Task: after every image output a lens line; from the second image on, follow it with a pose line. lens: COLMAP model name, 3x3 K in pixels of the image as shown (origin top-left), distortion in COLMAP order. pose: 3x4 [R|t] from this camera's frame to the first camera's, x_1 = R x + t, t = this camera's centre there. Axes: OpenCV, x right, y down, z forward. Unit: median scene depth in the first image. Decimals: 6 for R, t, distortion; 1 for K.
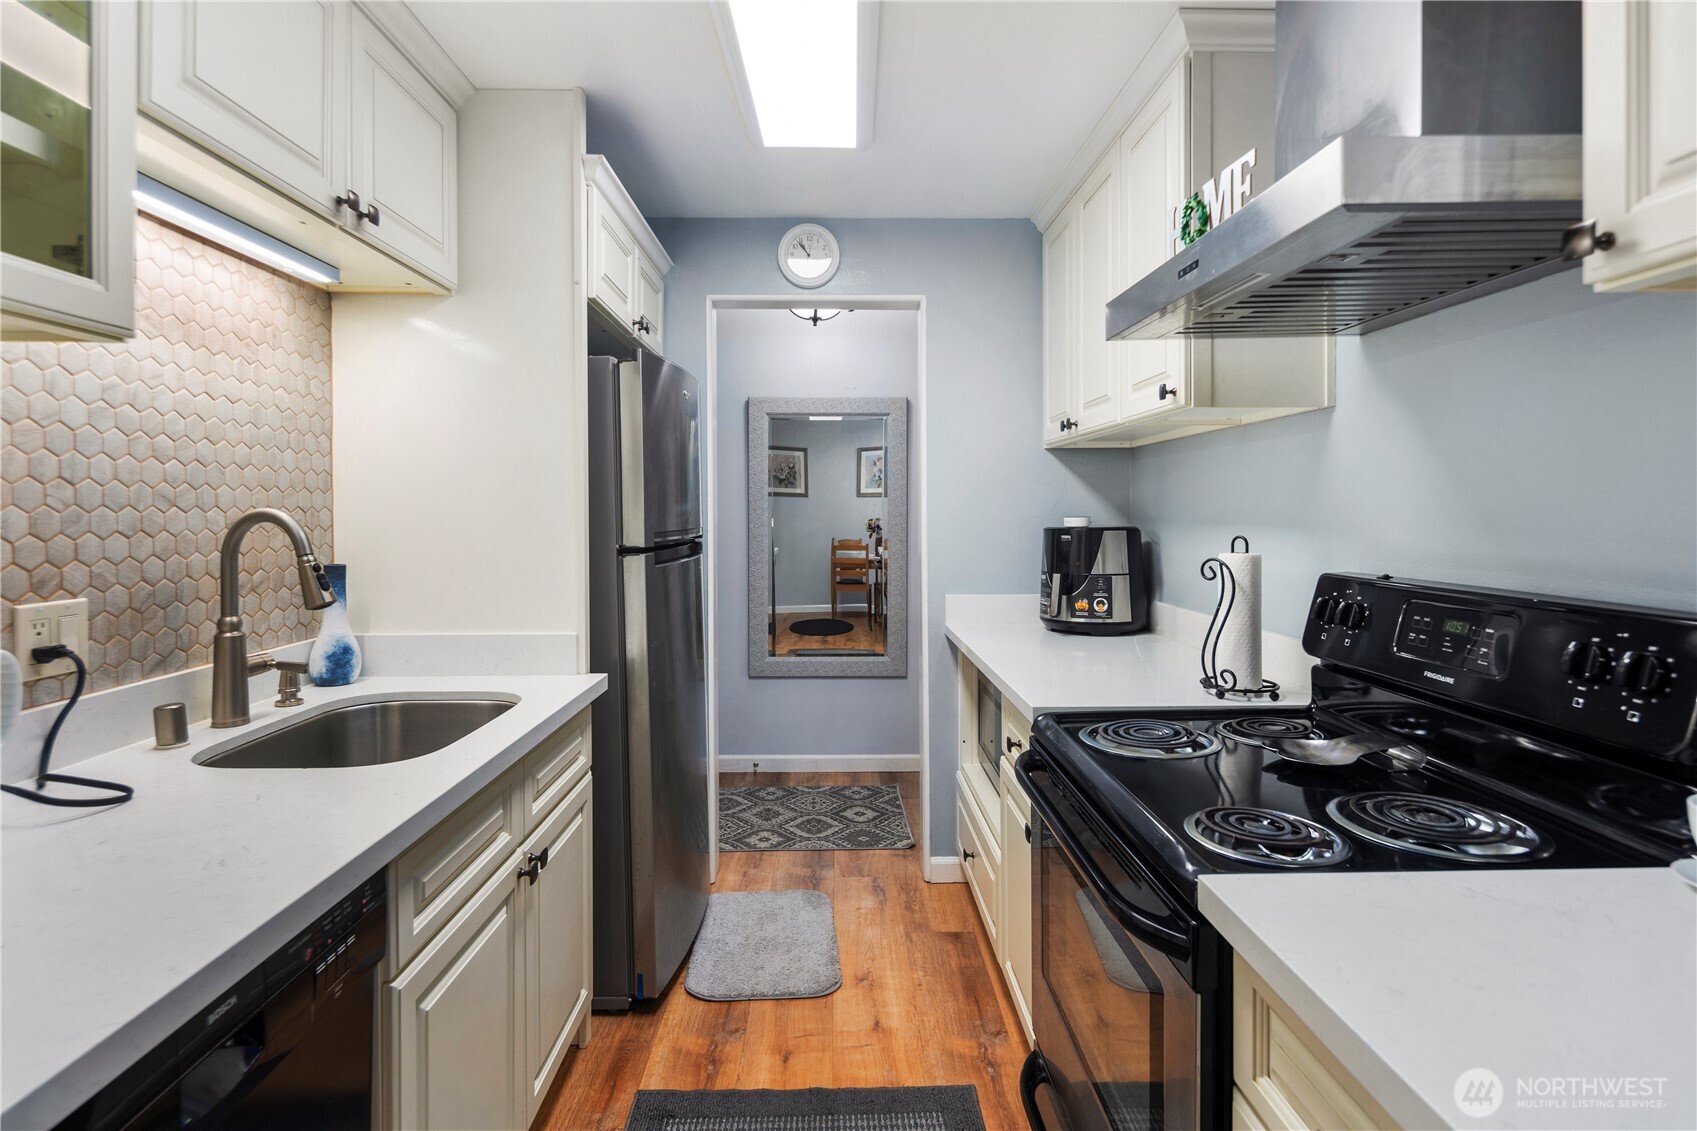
lens RADIAL K [[826.9, 0, 850.7], [0, 826.9, 514.5], [0, 0, 1]] dist [0.003911, -0.001102]
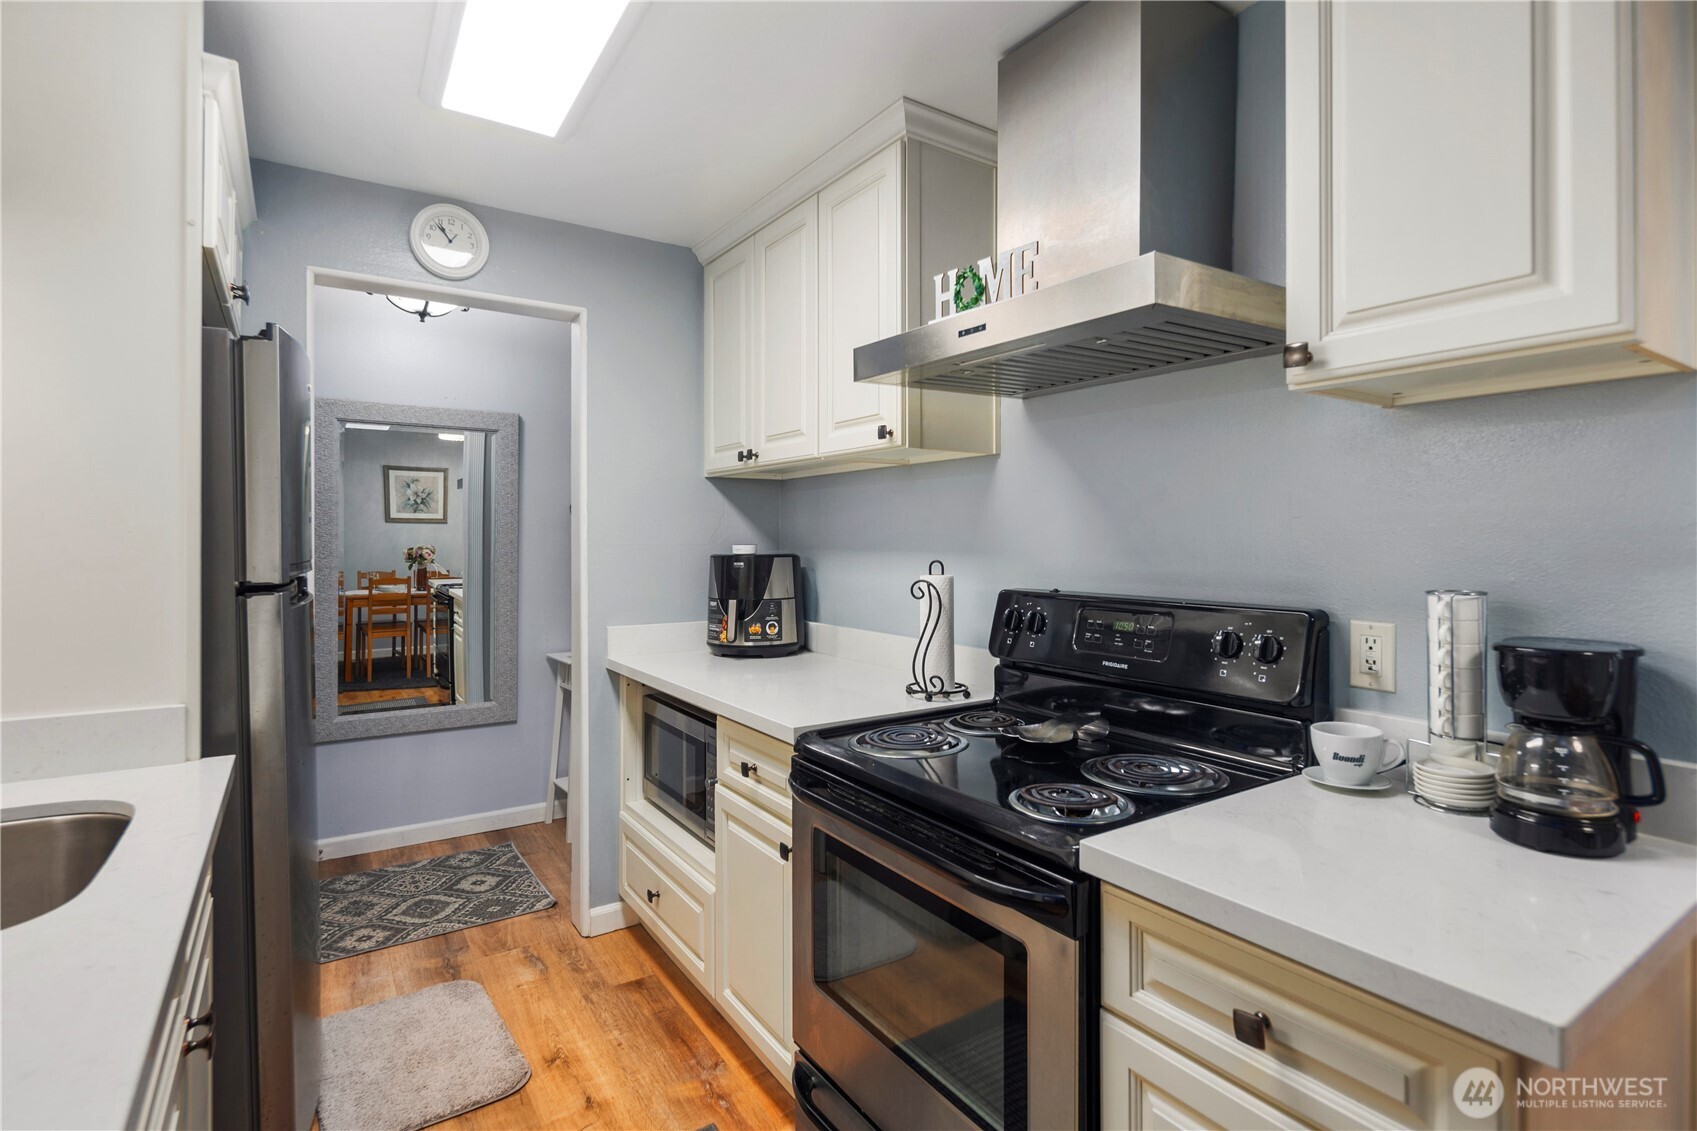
lens RADIAL K [[827.6, 0, 851.3], [0, 827.6, 533.2], [0, 0, 1]] dist [0.003296, -0.000143]
pose [[0.844008, 0.007224, 0.536282, -0.222409], [-0.000624, 0.999922, -0.012489, 0.002124], [-0.536331, 0.010206, 0.843946, 0.069728]]
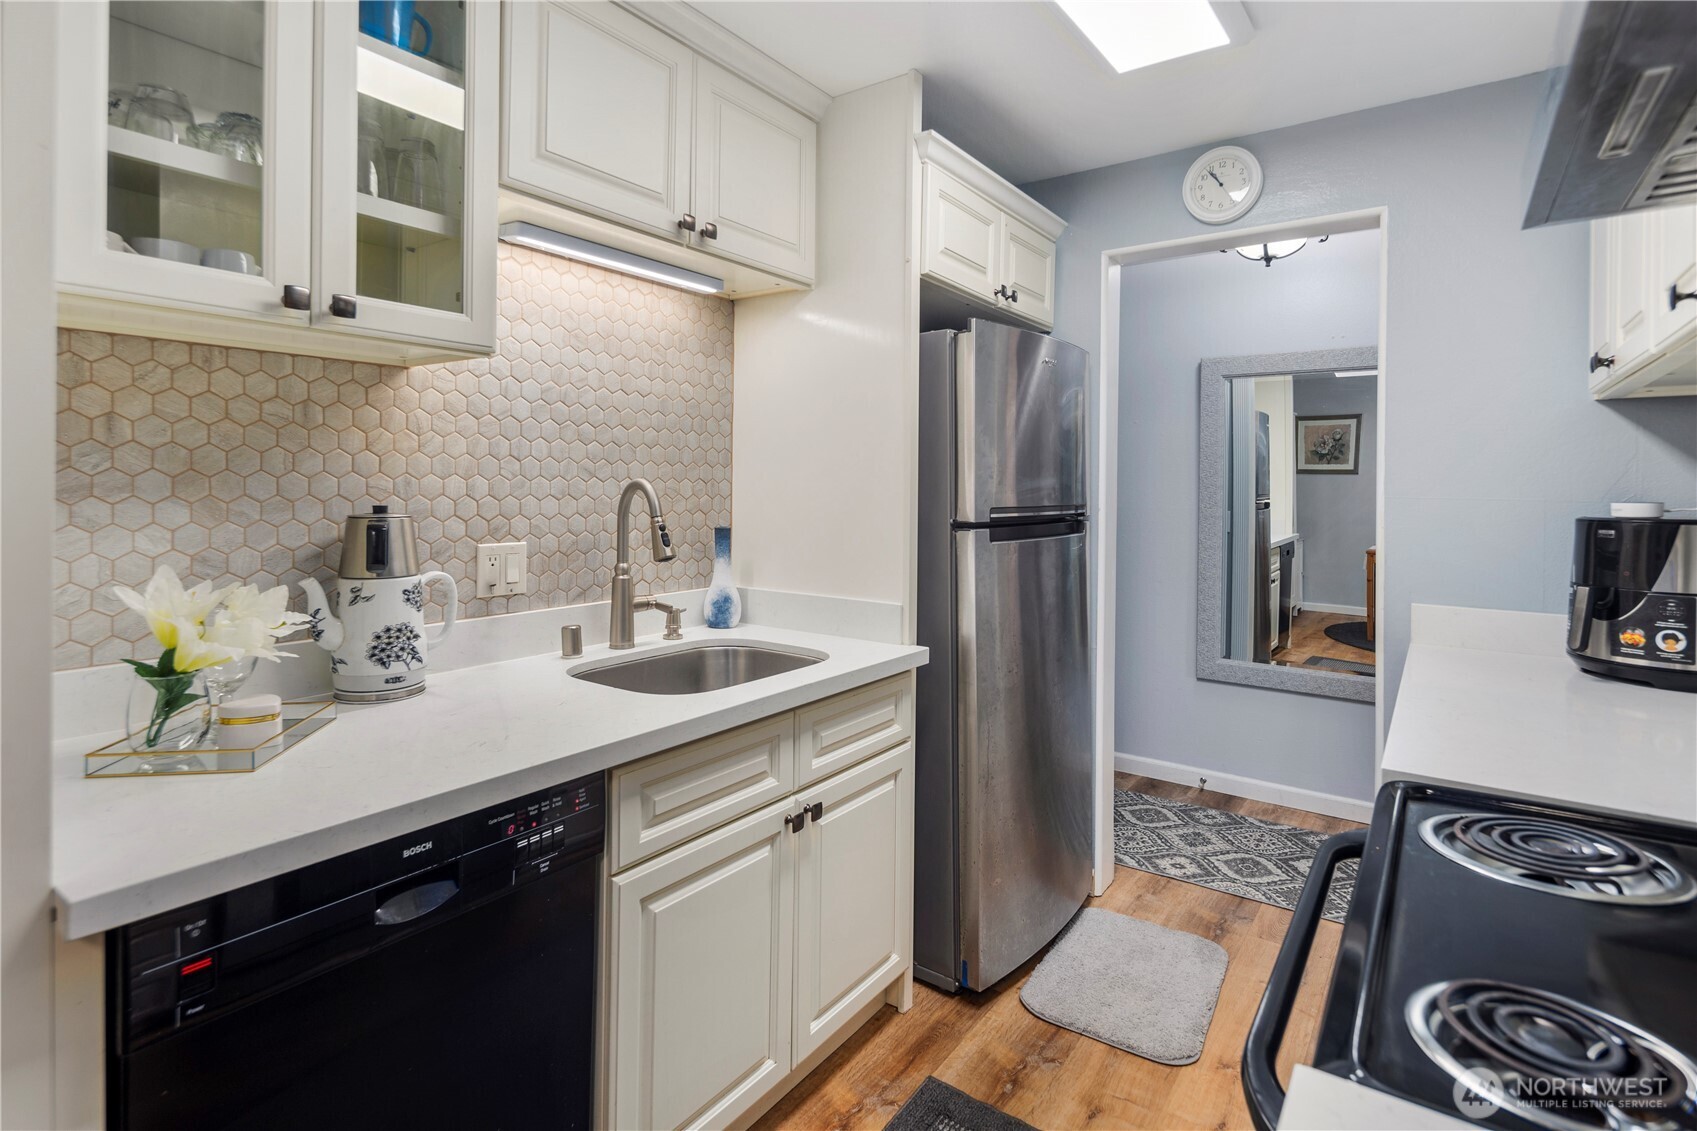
lens RADIAL K [[844.6, 0, 846.5], [0, 844.6, 487.4], [0, 0, 1]] dist [0.003693, -0.000885]
pose [[0.798984, 0.011457, -0.601244, 0.231705], [-0.014868, 0.999889, -0.000706, 0.001234], [0.601169, 0.009503, 0.799065, 0.120540]]
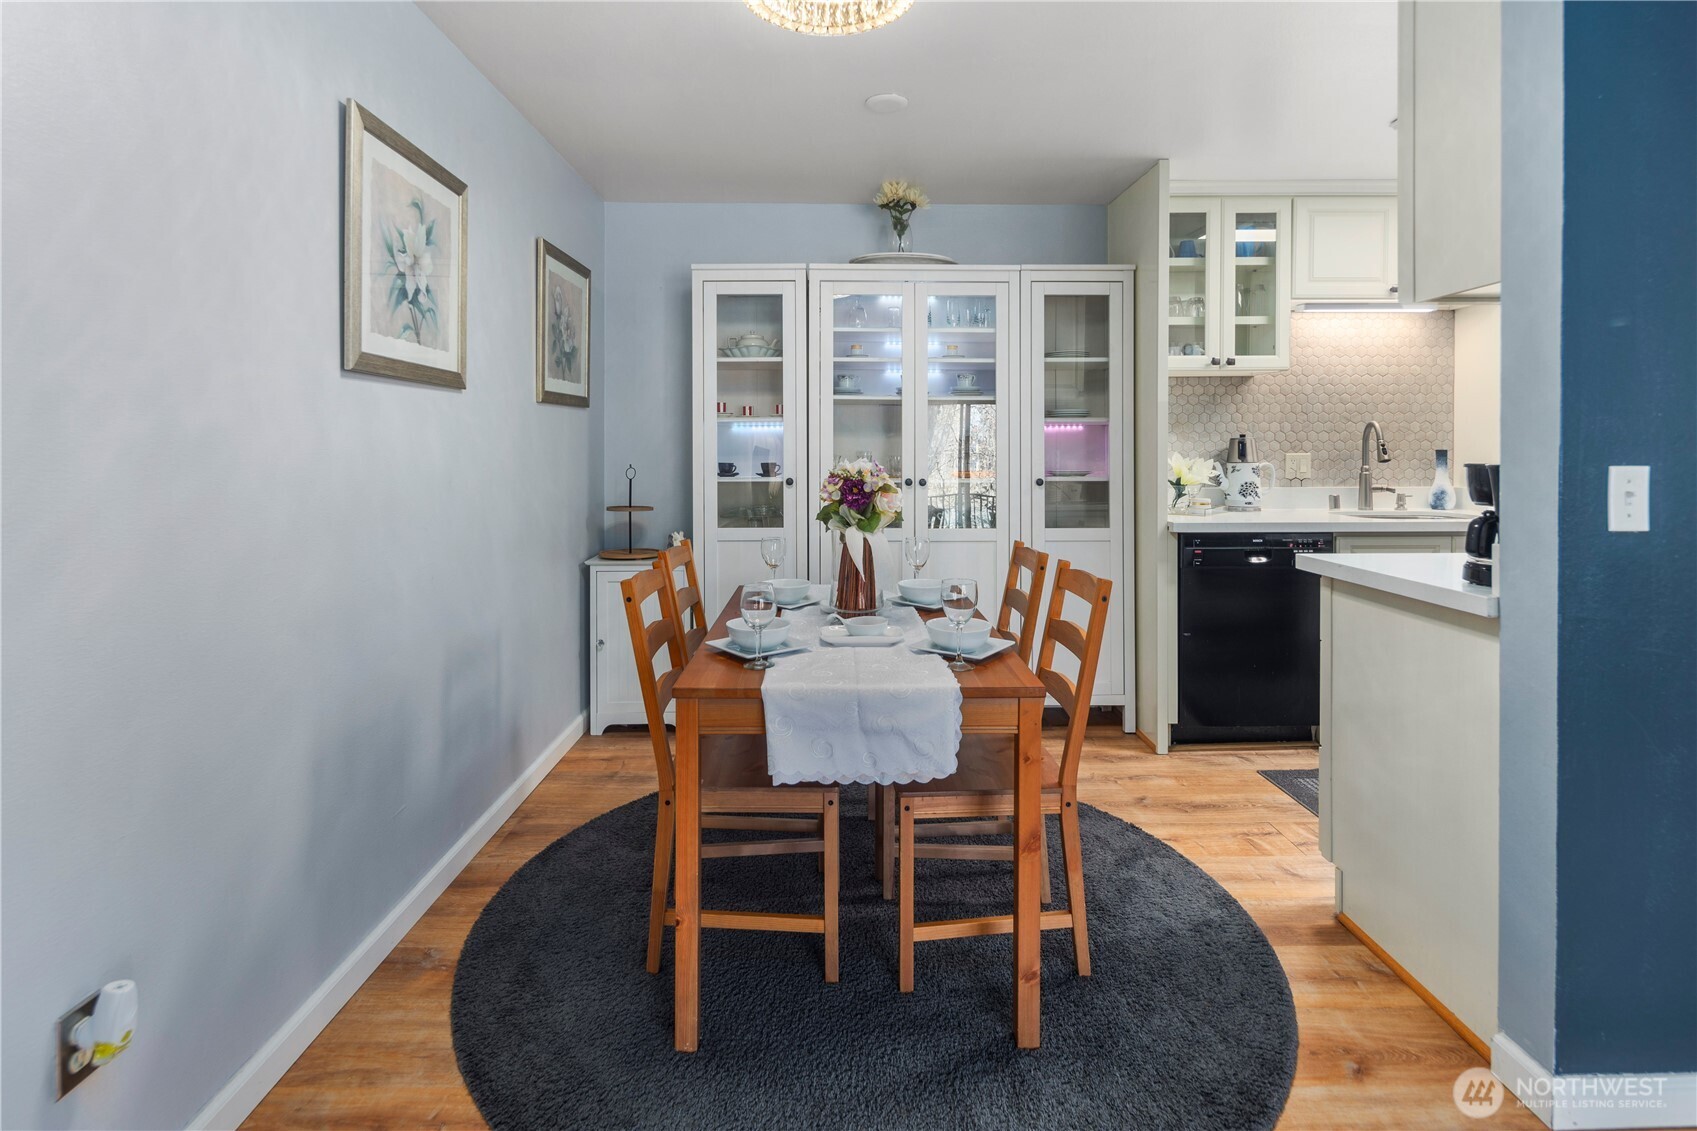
lens RADIAL K [[831.6, 0, 837.6], [0, 831.6, 464.2], [0, 0, 1]] dist [0.001052, -0.002776]
pose [[-0.018014, 0.018739, -0.999662, 1.284187], [-0.000750, 0.999824, 0.018755, 0.054474], [0.999837, 0.001087, -0.017997, -0.380637]]
